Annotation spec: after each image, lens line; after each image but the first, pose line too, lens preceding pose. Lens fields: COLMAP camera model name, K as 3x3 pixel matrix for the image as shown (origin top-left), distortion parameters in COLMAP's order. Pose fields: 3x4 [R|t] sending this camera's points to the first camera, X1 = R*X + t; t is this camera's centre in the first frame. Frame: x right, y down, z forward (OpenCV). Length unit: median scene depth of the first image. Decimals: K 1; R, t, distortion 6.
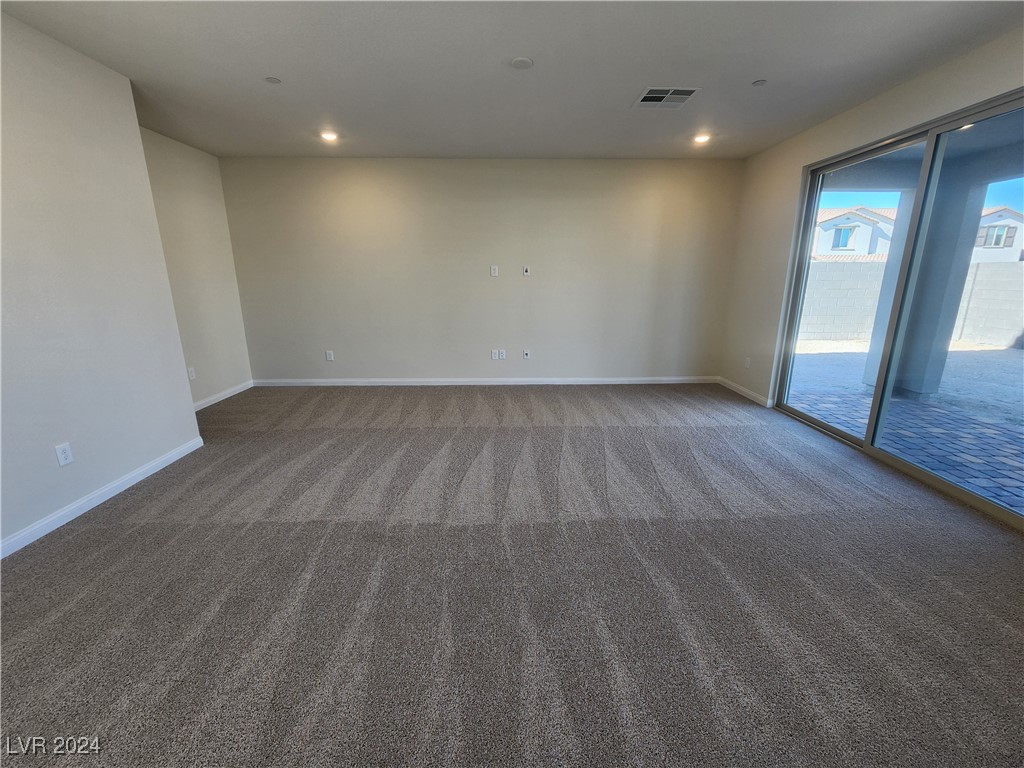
lens RADIAL K [[418.5, 0, 514.7], [0, 418.5, 377.3], [0, 0, 1]] dist [0.000876, -0.000736]
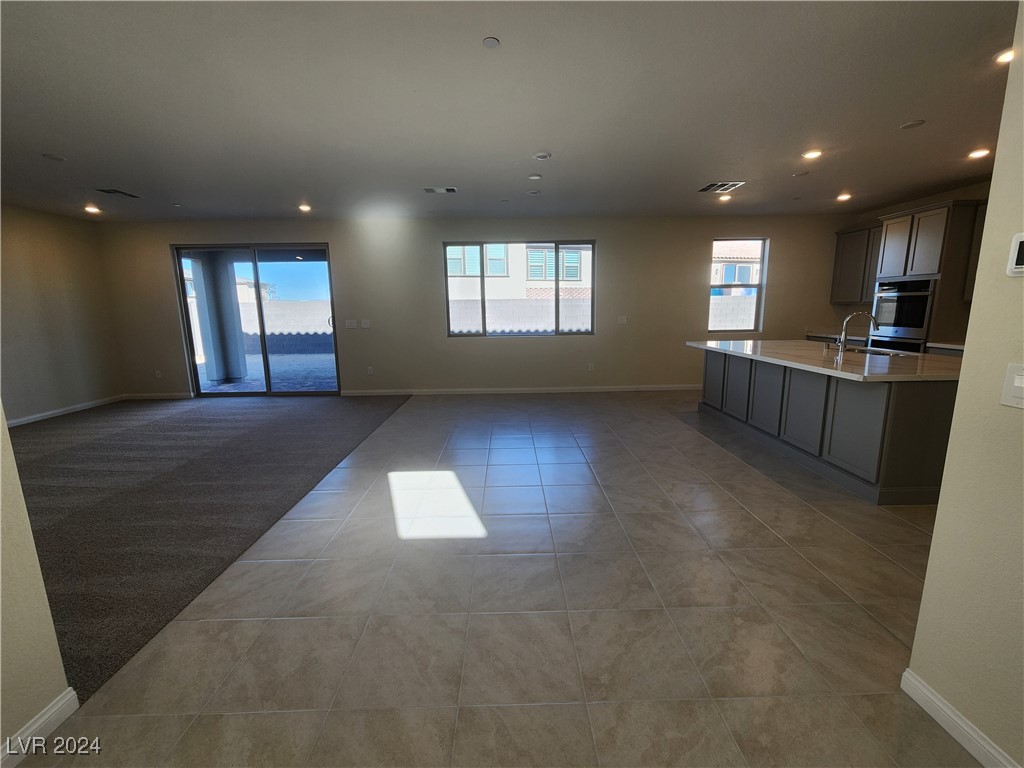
lens RADIAL K [[418.5, 0, 514.7], [0, 418.5, 377.3], [0, 0, 1]] dist [0.000876, -0.000736]
pose [[0.005105, -0.163834, 0.986475, -1.214132], [0.250394, 0.955271, 0.157356, 0.076945], [-0.968131, 0.246204, 0.045899, -0.281540]]
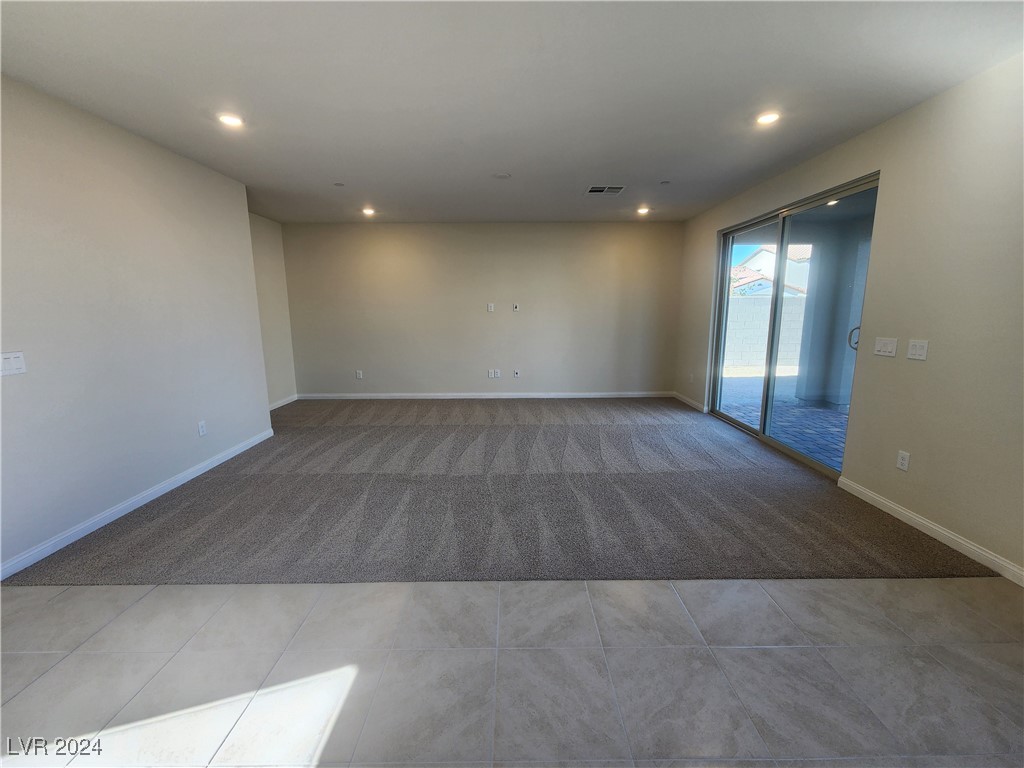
lens RADIAL K [[418.5, 0, 514.7], [0, 418.5, 377.3], [0, 0, 1]] dist [0.000876, -0.000736]
pose [[0.999894, -0.001556, -0.014507, 0.068789], [0.000440, 0.997058, -0.076649, 0.088097], [0.014584, 0.076635, 0.996953, -0.402832]]
